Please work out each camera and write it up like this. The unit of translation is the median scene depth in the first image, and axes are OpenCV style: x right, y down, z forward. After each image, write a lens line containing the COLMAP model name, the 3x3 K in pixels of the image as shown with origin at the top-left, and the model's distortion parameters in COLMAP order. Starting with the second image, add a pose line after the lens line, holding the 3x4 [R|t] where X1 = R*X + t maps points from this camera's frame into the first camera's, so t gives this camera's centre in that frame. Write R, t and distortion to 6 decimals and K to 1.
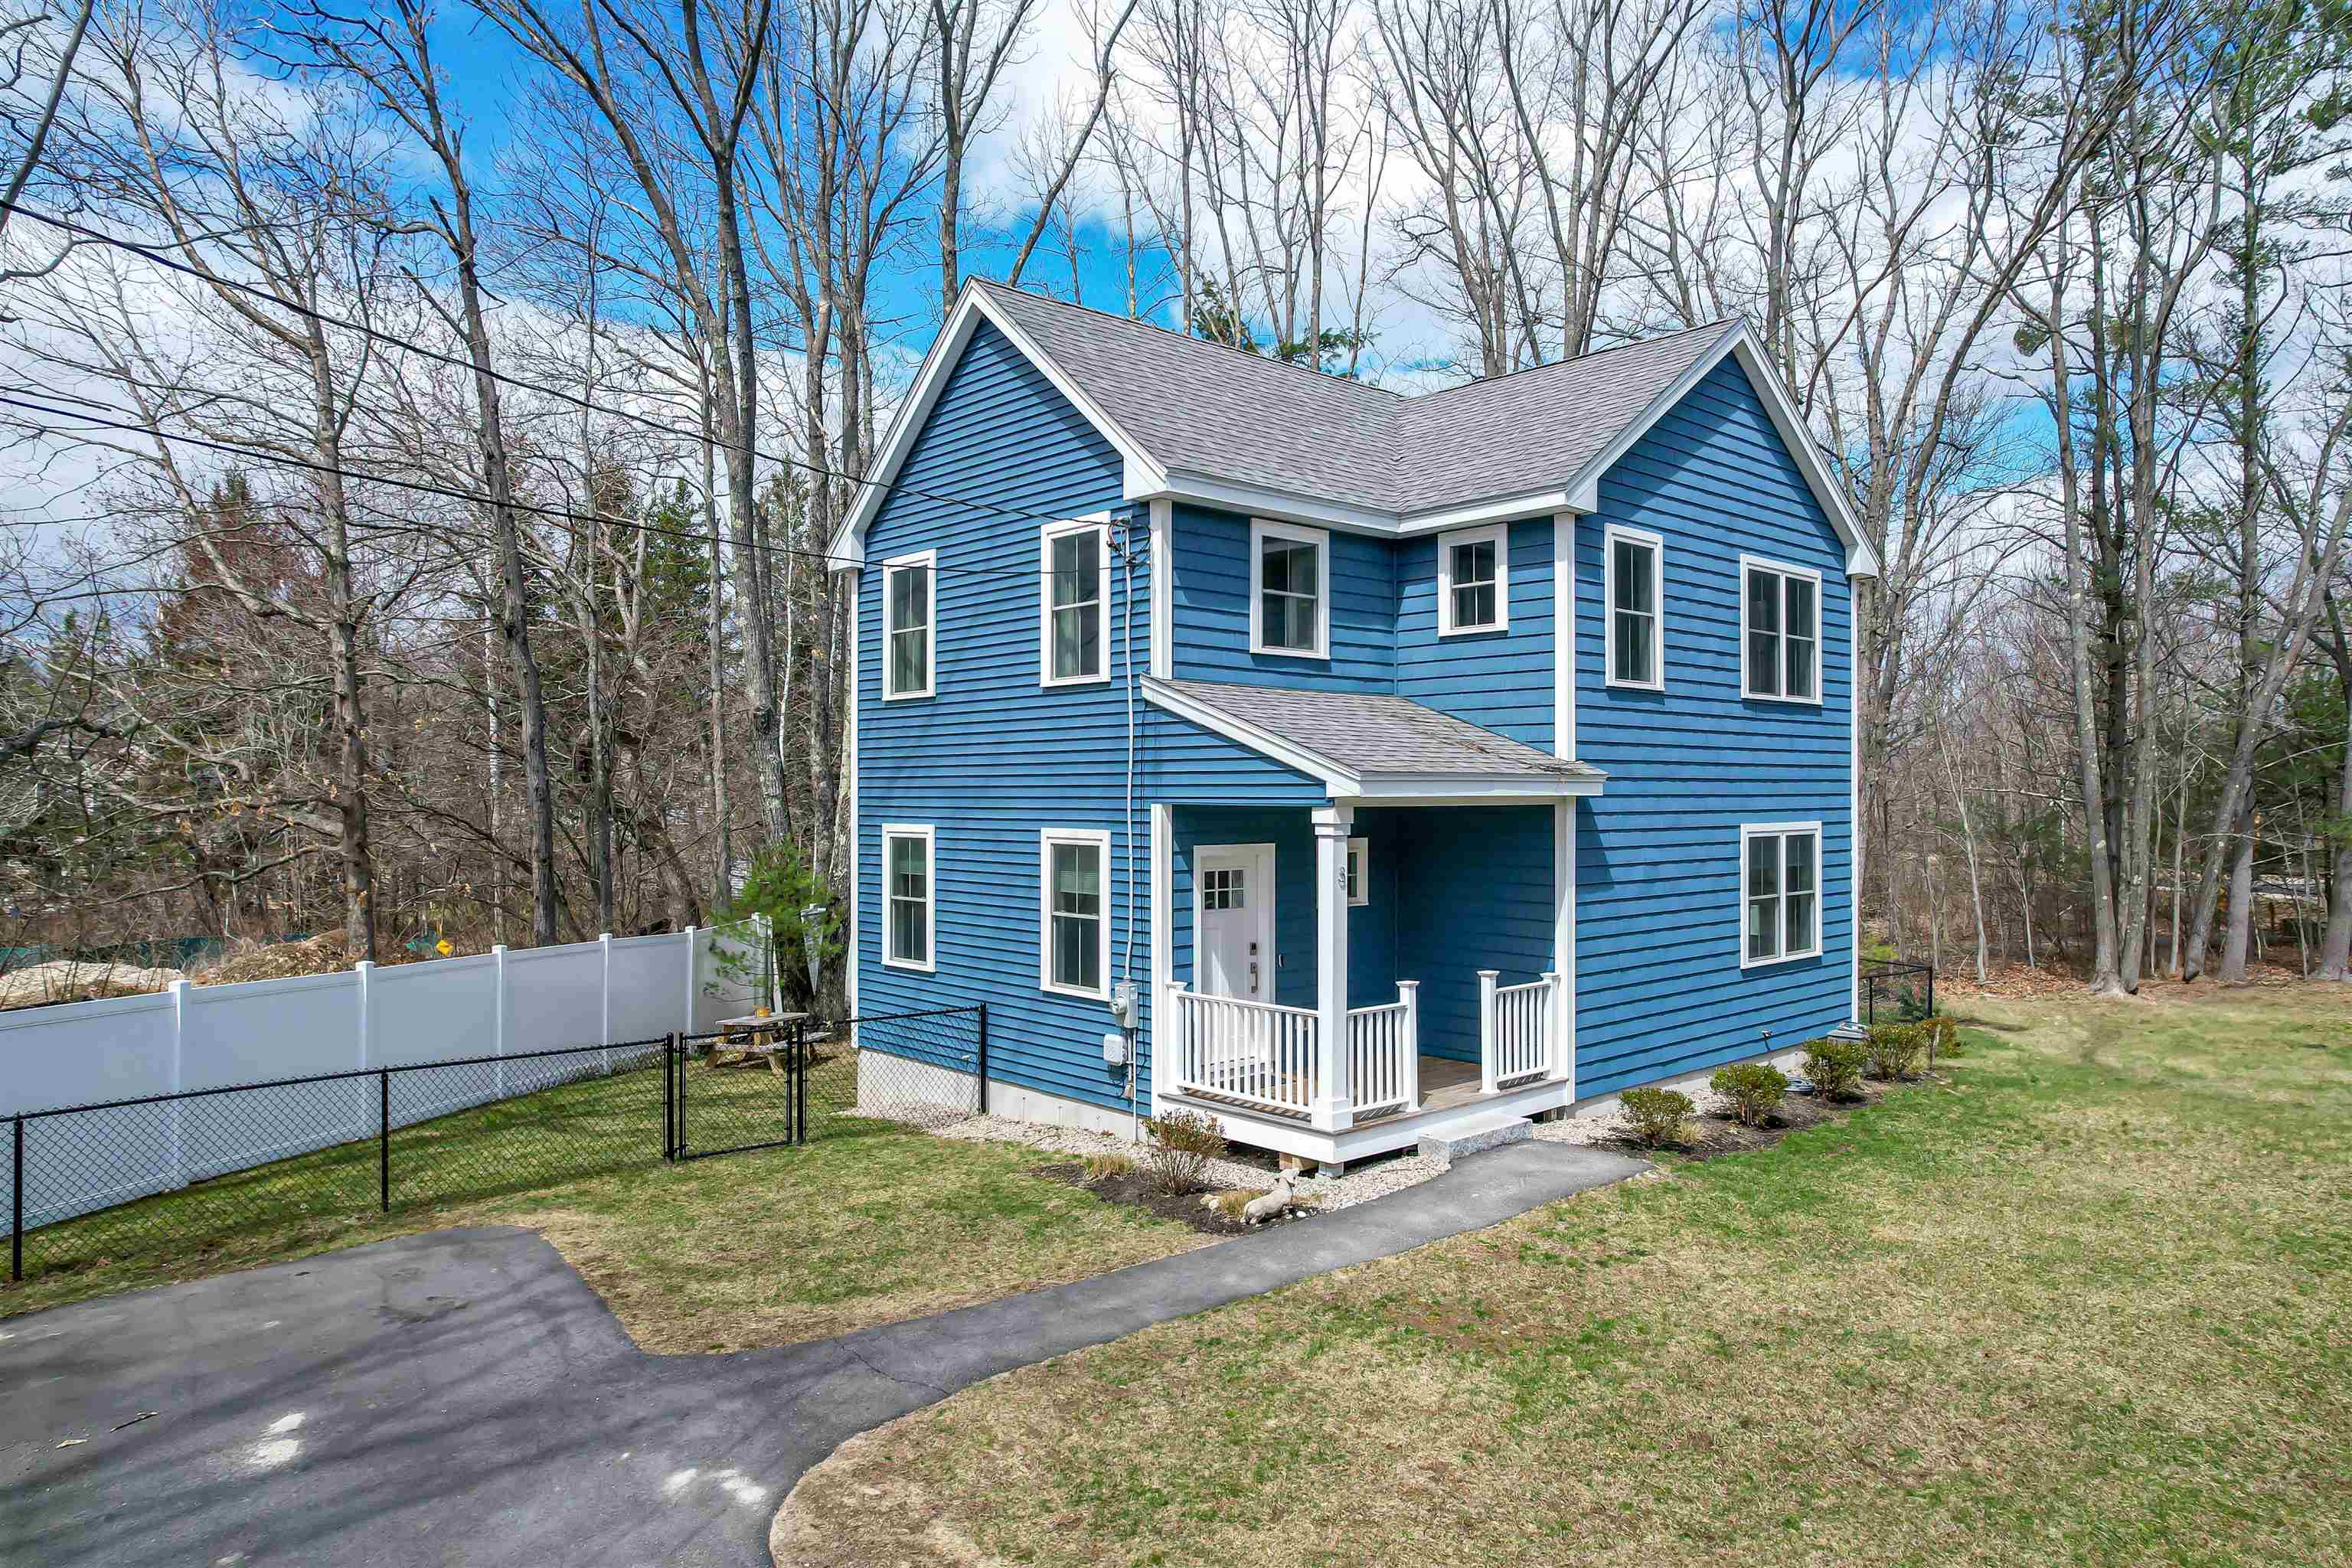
lens RADIAL K [[1499.4, 0, 1182.9], [0, 1499.4, 781.1], [0, 0, 1]] dist [-0.064030, 0.068178]
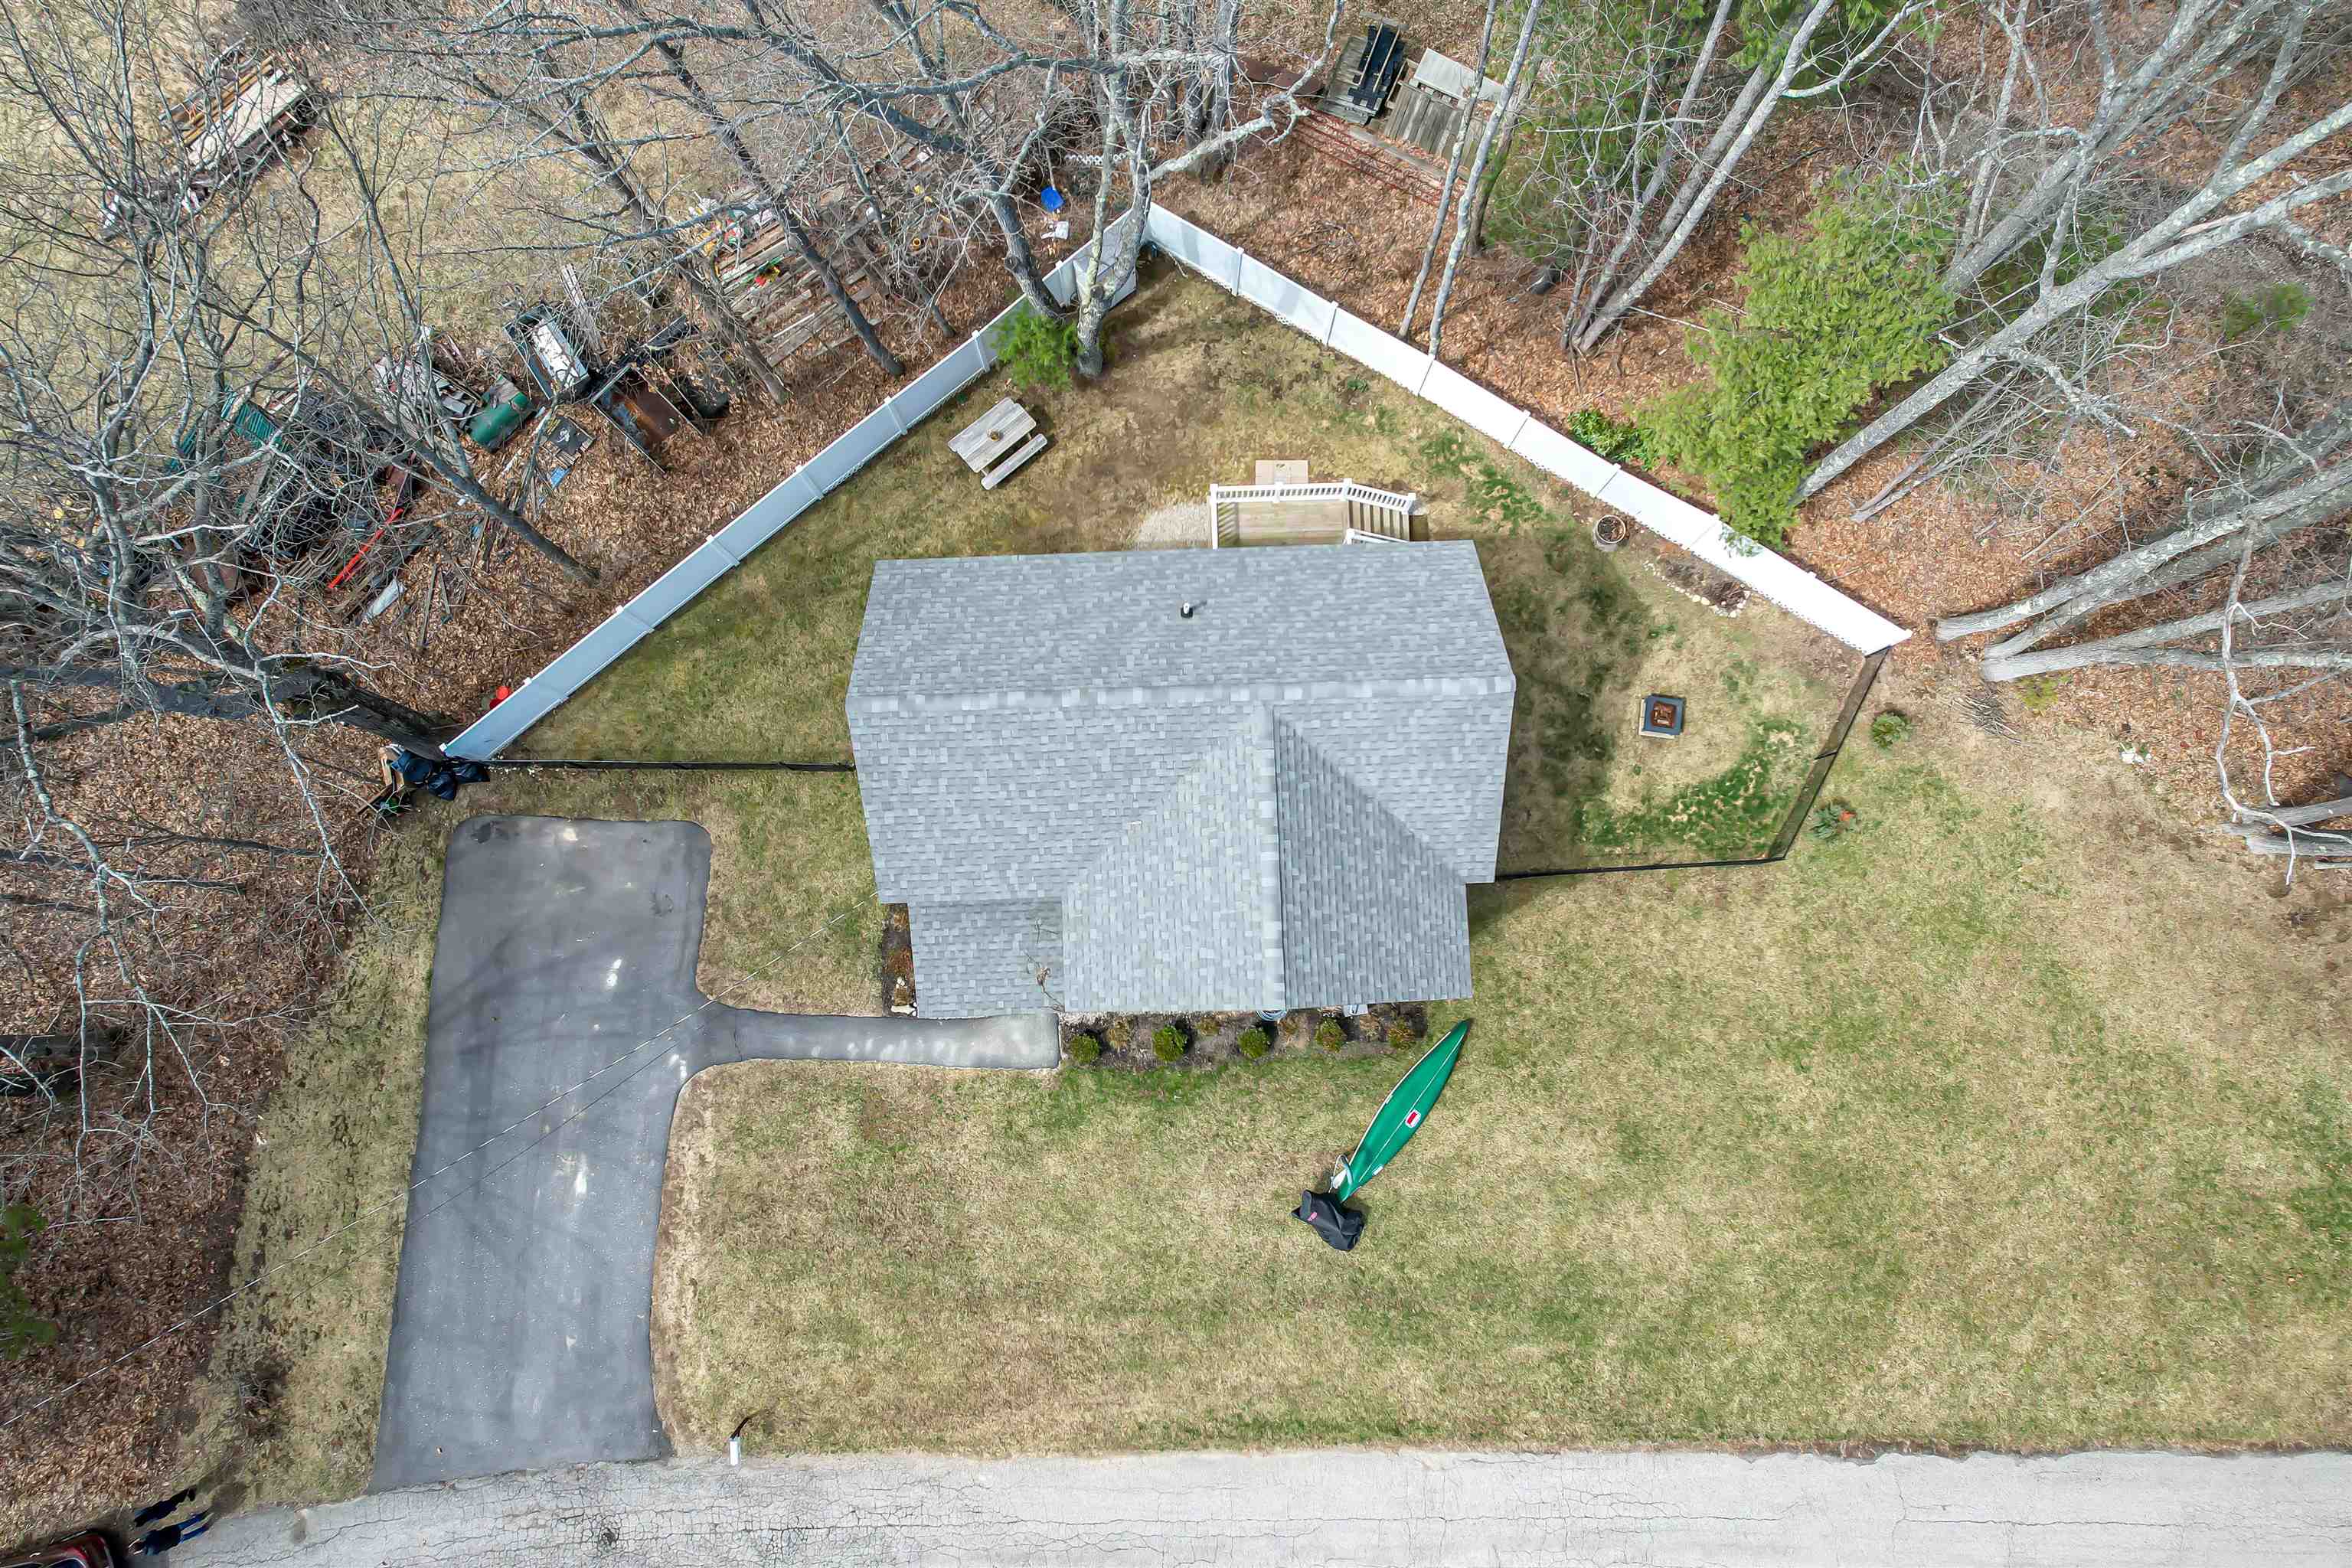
lens RADIAL K [[1499.4, 0, 1182.3], [0, 1499.4, 785.6], [0, 0, 1]] dist [-0.064030, 0.068178]
pose [[0.762707, 0.642289, -0.075779, 0.319554], [0.008816, 0.106834, 0.994238, -2.031537], [0.646684, -0.758980, 0.075820, 1.139252]]
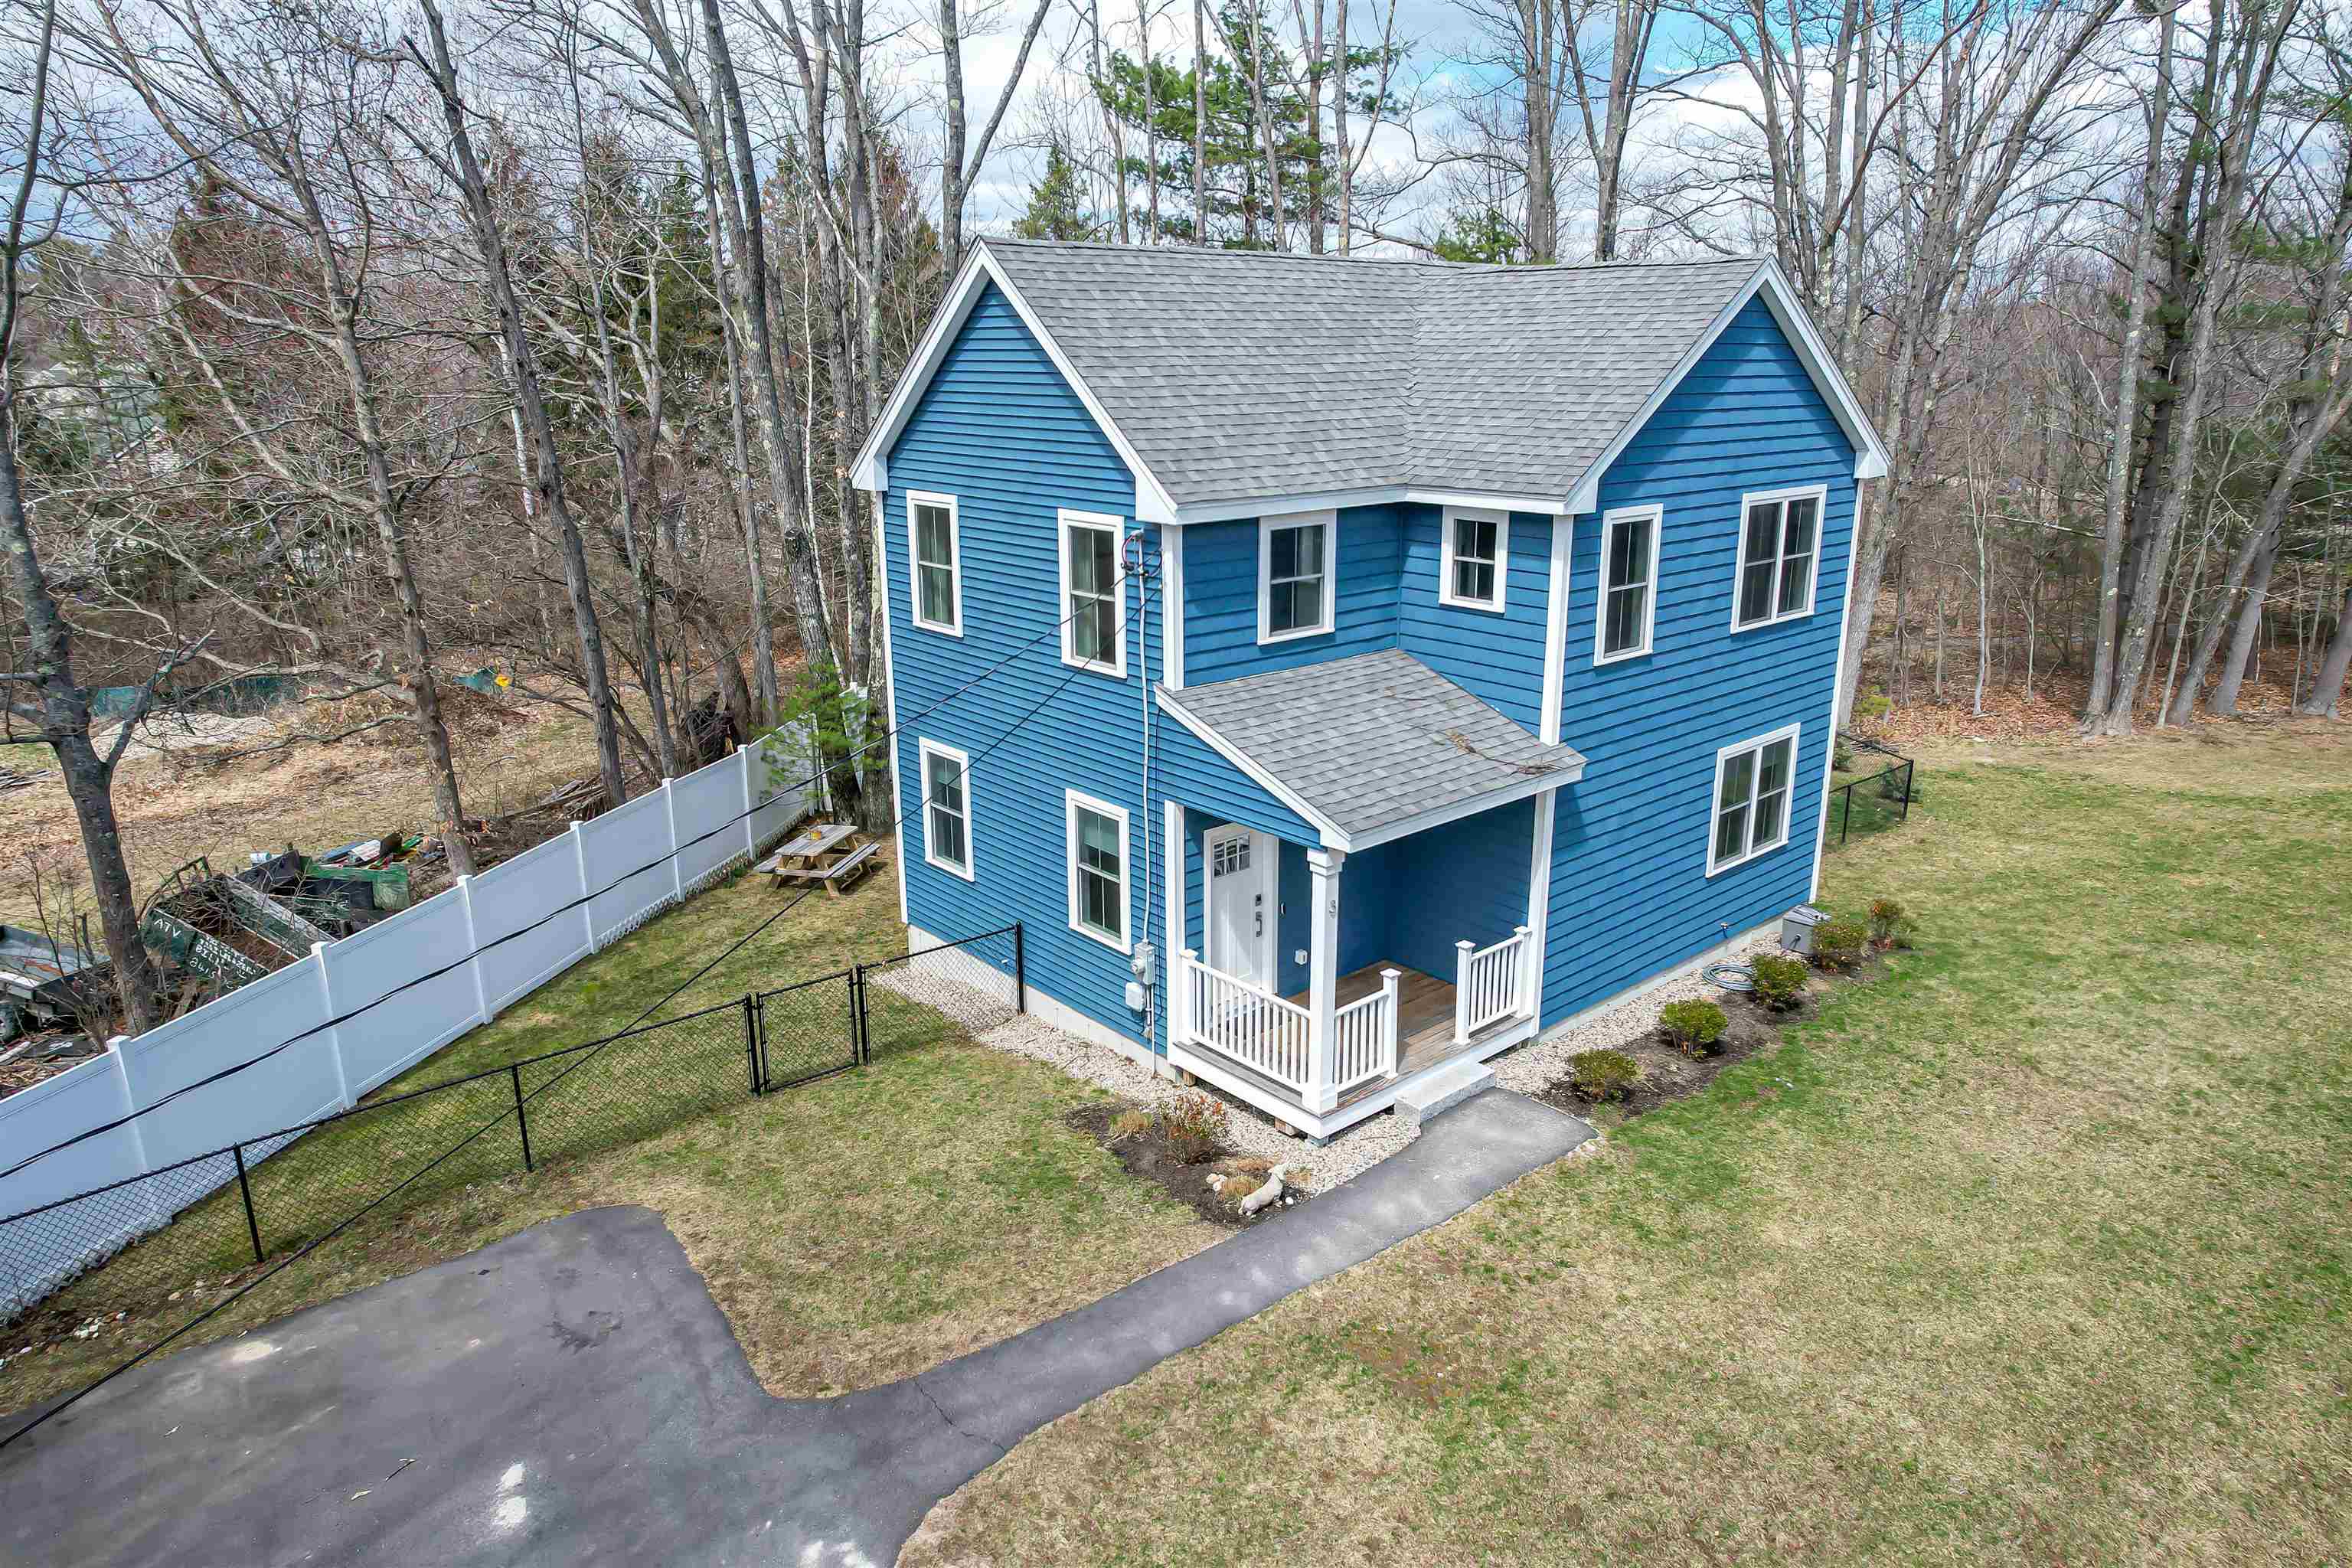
lens RADIAL K [[1499.4, 0, 1181.7], [0, 1499.4, 778.1], [0, 0, 1]] dist [-0.064030, 0.068178]
pose [[0.999769, 0.001515, -0.021458, 0.014019], [0.004665, 0.958505, 0.285037, -0.300437], [0.021000, -0.285071, 0.958276, -0.046565]]
